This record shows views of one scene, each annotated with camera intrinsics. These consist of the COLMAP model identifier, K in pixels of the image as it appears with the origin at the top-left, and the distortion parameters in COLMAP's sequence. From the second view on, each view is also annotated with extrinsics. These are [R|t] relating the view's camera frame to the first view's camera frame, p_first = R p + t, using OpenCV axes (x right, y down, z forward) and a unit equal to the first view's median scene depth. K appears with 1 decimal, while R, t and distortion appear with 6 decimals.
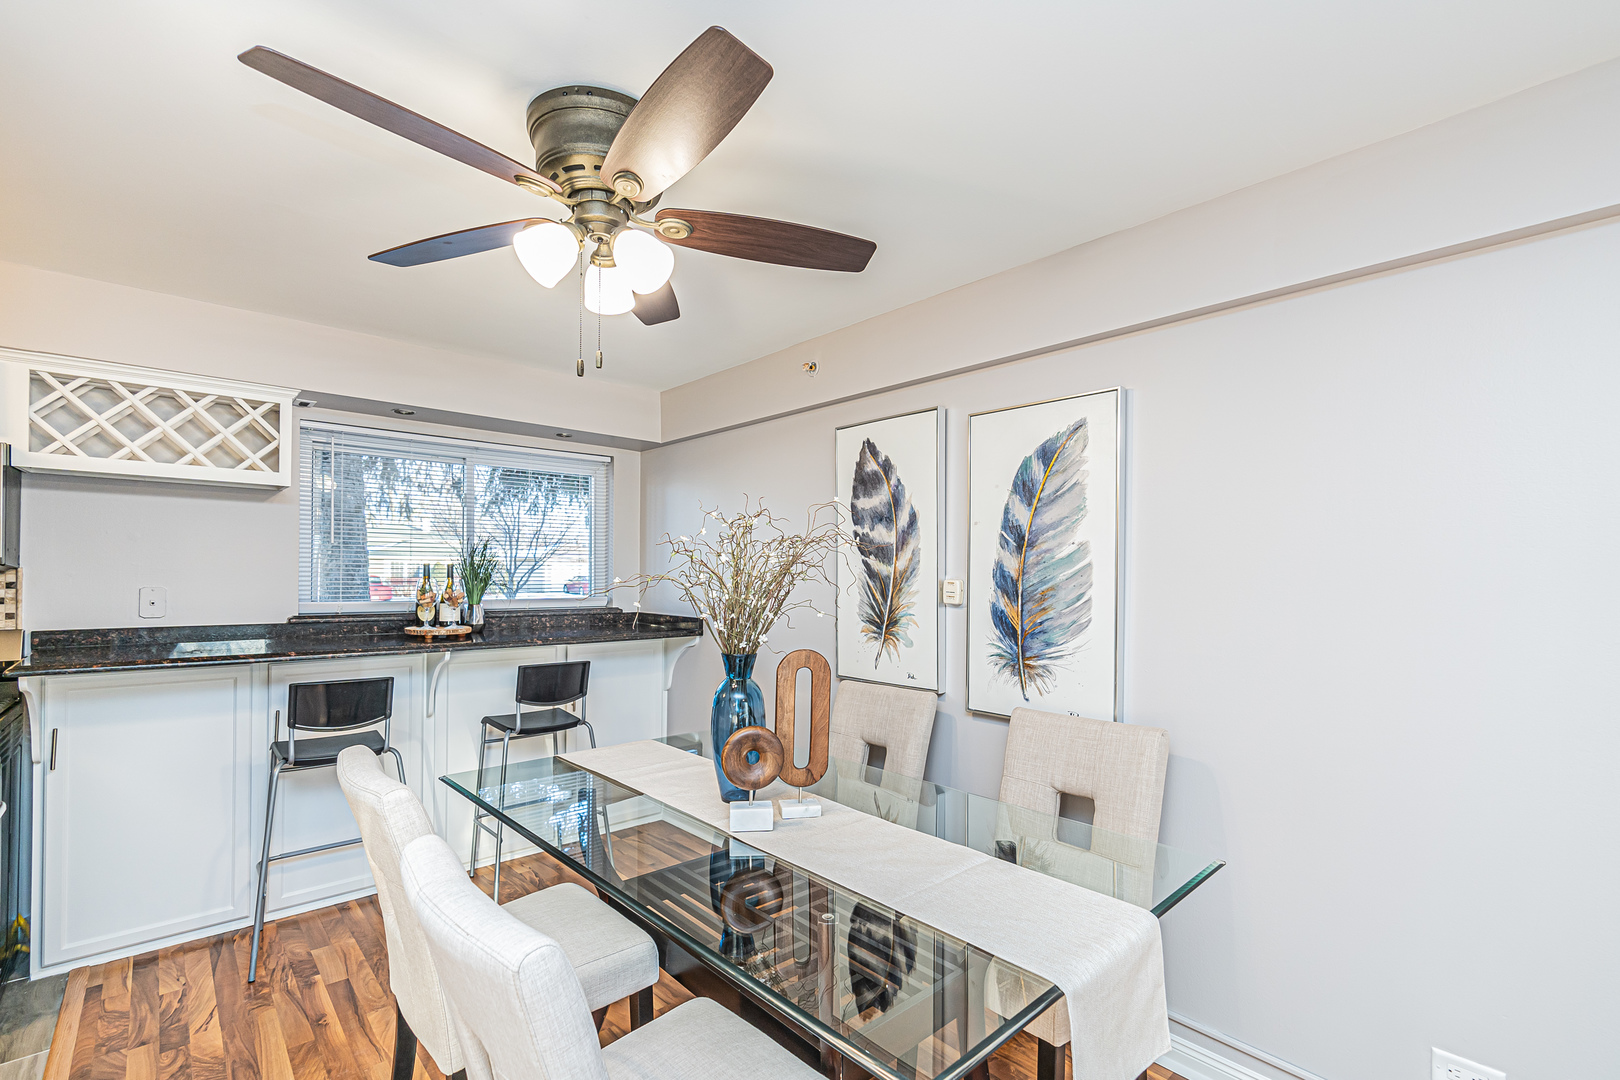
lens RADIAL K [[705.3, 0, 793.1], [0, 705.3, 572.3], [0, 0, 1]] dist [0.012603, -0.001942]
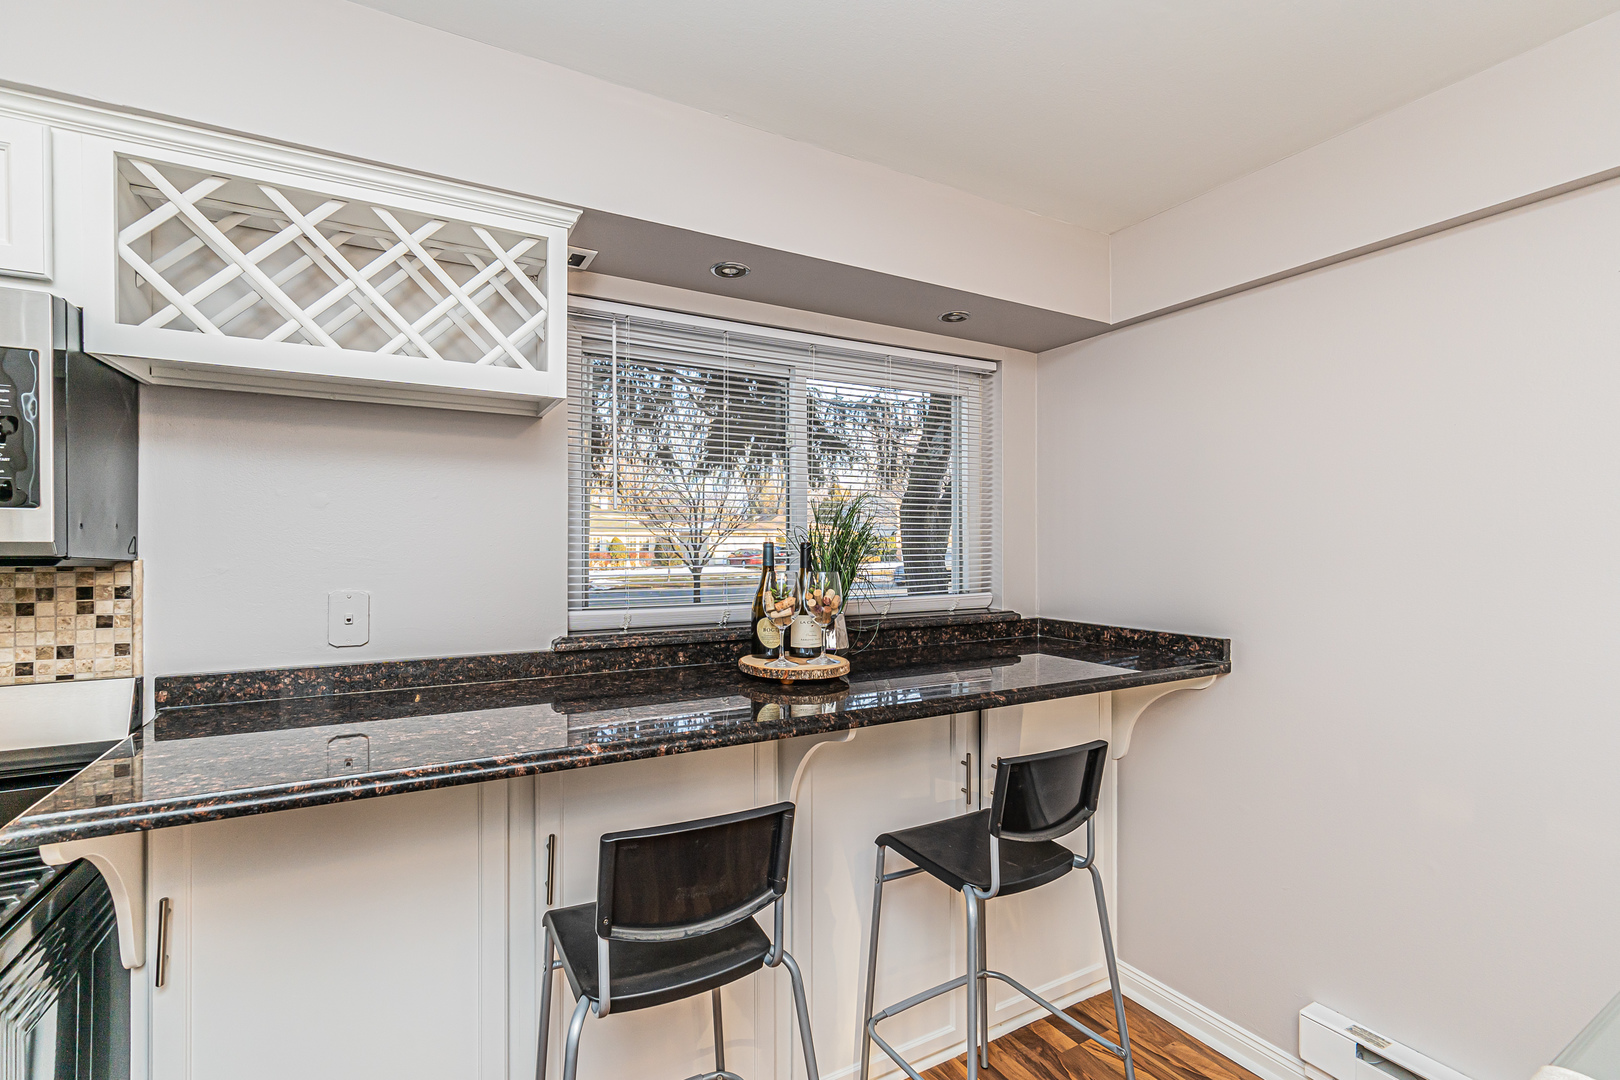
lens RADIAL K [[736.7, 0, 787.7], [0, 736.7, 536.7], [0, 0, 1]] dist [0.016082, -0.000330]
pose [[0.971539, -0.012810, -0.236534, -0.468472], [0.010562, 0.999886, -0.010771, -0.012980], [0.236645, 0.007966, 0.971564, 0.566801]]
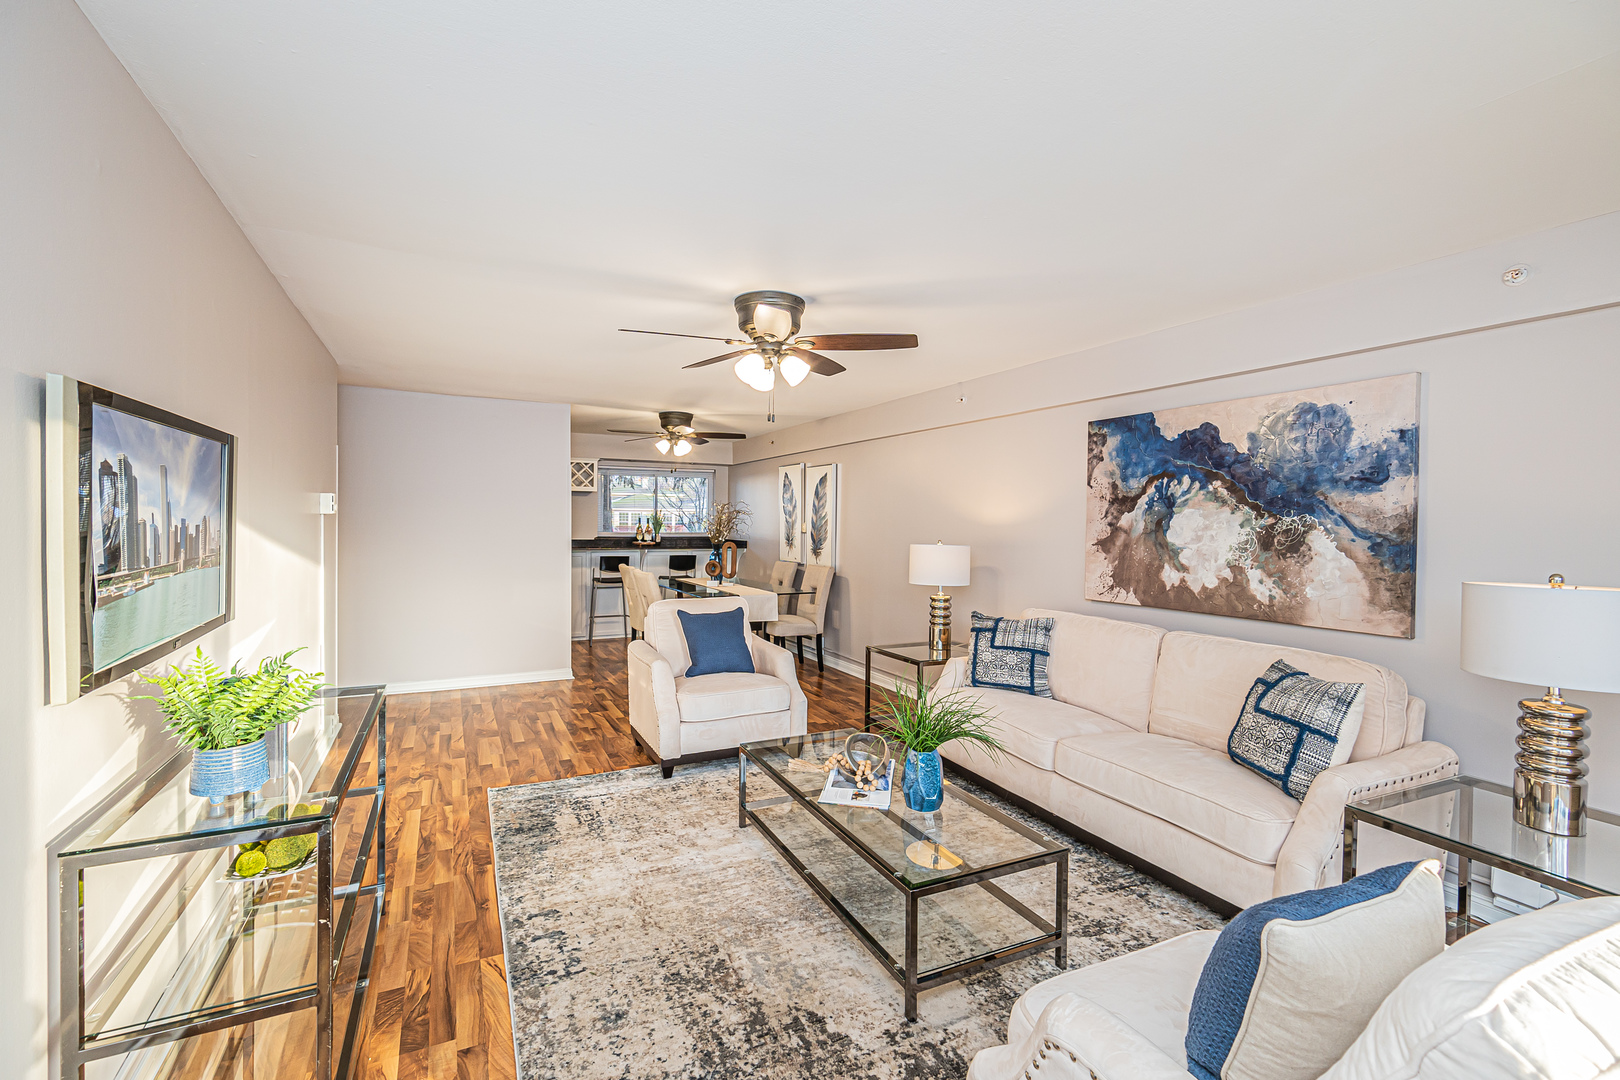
lens RADIAL K [[730.1, 0, 815.0], [0, 730.1, 535.8], [0, 0, 1]] dist [0.009323, -0.002362]
pose [[0.968775, 0.006467, -0.247856, 0.937390], [-0.002566, 0.999868, 0.016058, 0.011587], [0.247927, -0.014921, 0.968664, -1.748662]]
